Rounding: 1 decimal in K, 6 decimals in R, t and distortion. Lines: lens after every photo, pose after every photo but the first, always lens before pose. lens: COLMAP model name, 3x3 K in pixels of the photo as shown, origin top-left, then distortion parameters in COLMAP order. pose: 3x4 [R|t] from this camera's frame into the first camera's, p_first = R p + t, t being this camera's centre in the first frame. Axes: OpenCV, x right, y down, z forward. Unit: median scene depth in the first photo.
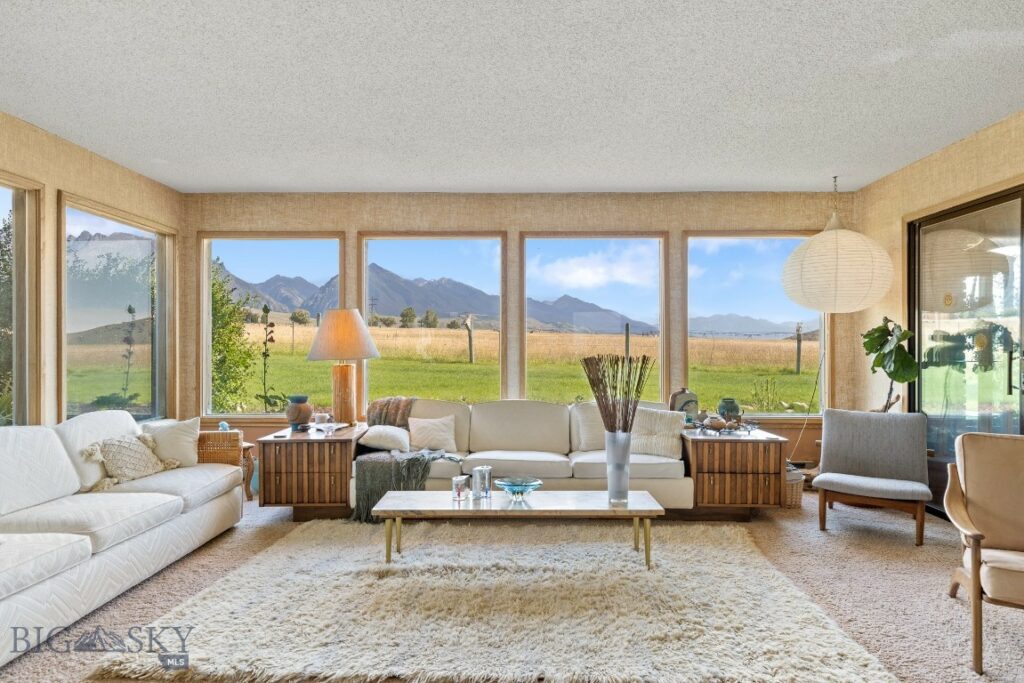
lens RADIAL K [[596.2, 0, 513.3], [0, 596.2, 348.8], [0, 0, 1]] dist [0.009443, -0.000164]
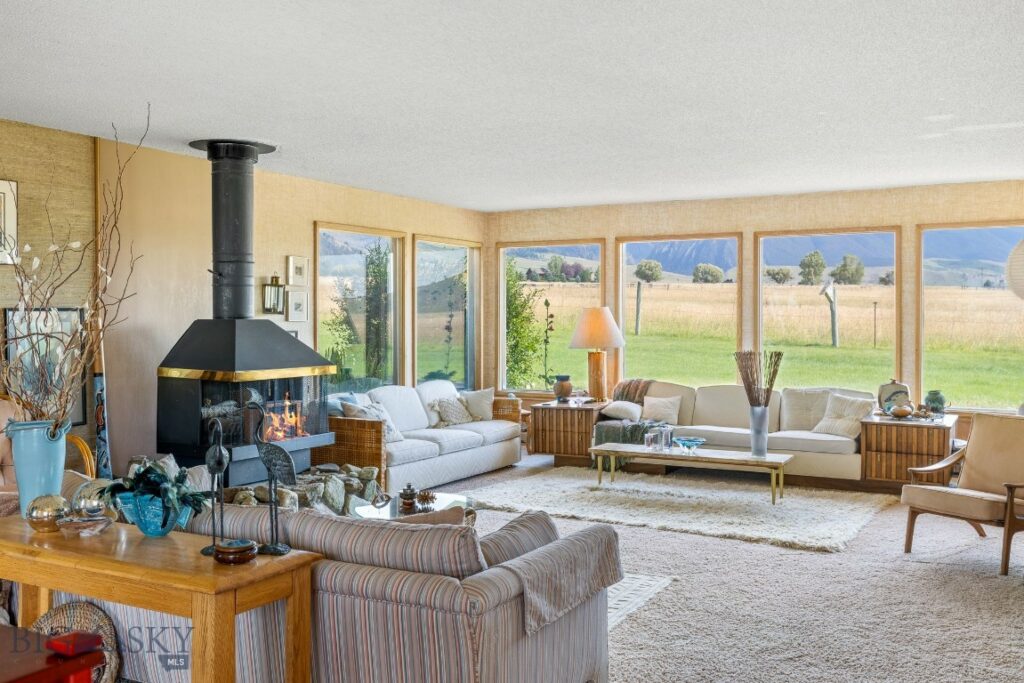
lens RADIAL K [[952.5, 0, 512.4], [0, 952.5, 339.6], [0, 0, 1]] dist [0.002113, 0.000000]
pose [[0.882315, 0.011949, -0.470507, 0.508600], [-0.000734, 0.999711, 0.024011, -0.047594], [0.470659, -0.020840, 0.882069, -0.857524]]
